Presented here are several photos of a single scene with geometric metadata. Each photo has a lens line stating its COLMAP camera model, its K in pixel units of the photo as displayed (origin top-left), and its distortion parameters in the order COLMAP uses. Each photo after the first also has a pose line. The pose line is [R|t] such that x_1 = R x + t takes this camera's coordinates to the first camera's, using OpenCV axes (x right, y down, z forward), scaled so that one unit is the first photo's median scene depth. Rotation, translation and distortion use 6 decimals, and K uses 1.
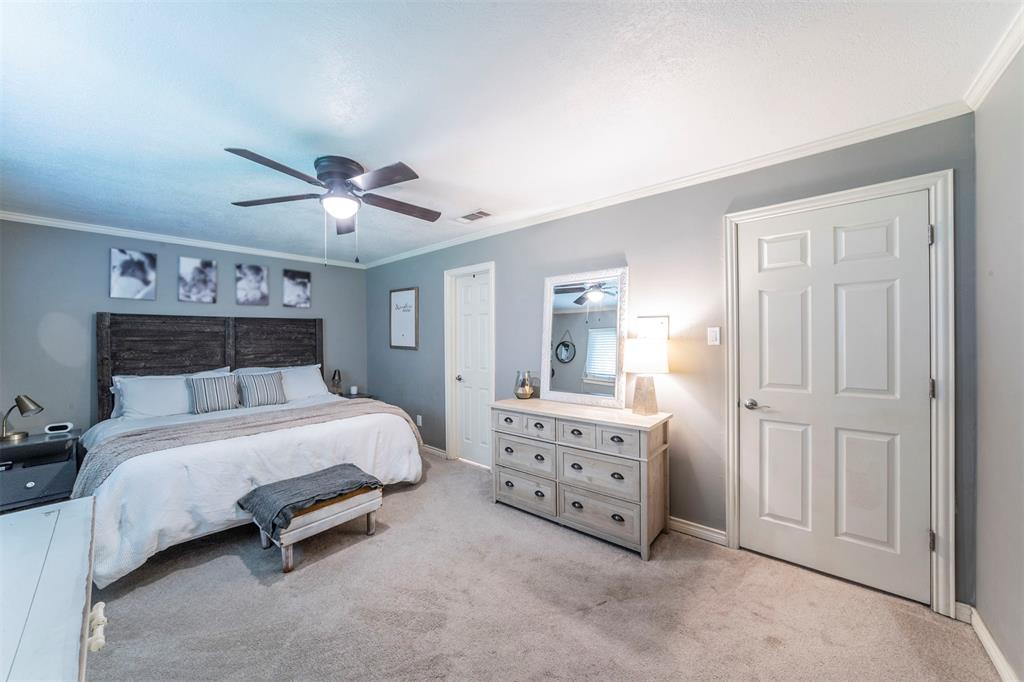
lens RADIAL K [[349.9, 0, 507.7], [0, 349.9, 342.1], [0, 0, 1]] dist [-0.009306, 0.000704]
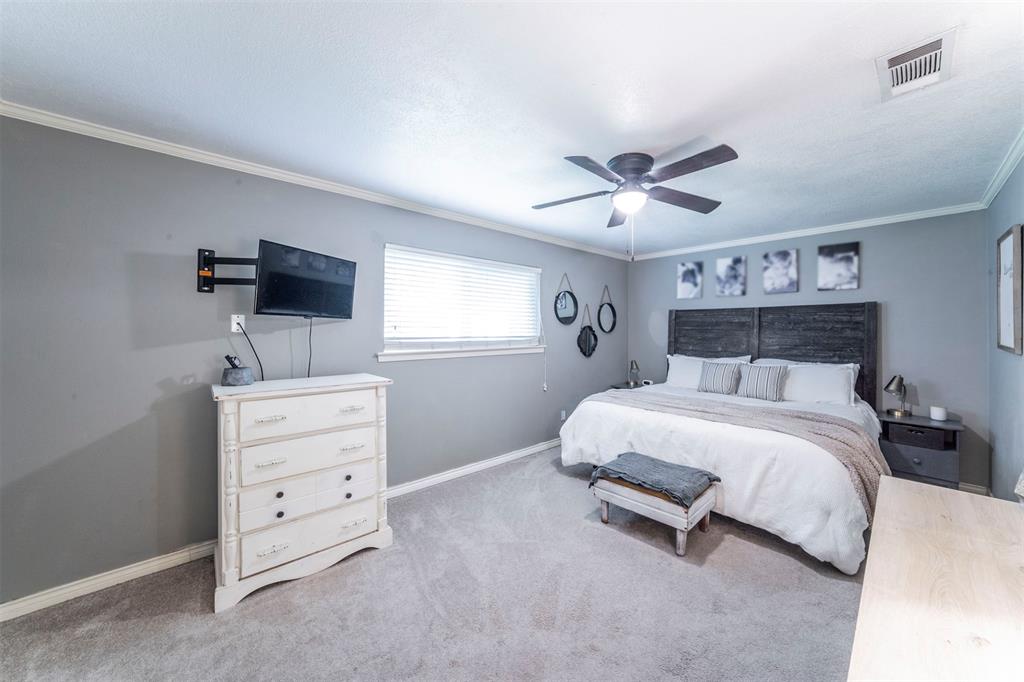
lens RADIAL K [[349.9, 0, 510.1], [0, 349.9, 330.8], [0, 0, 1]] dist [-0.009306, 0.000704]
pose [[-0.072076, 0.015851, -0.997273, 0.287927], [-0.014288, 0.999755, 0.016924, -0.010568], [0.997297, 0.015469, -0.071832, 0.364583]]
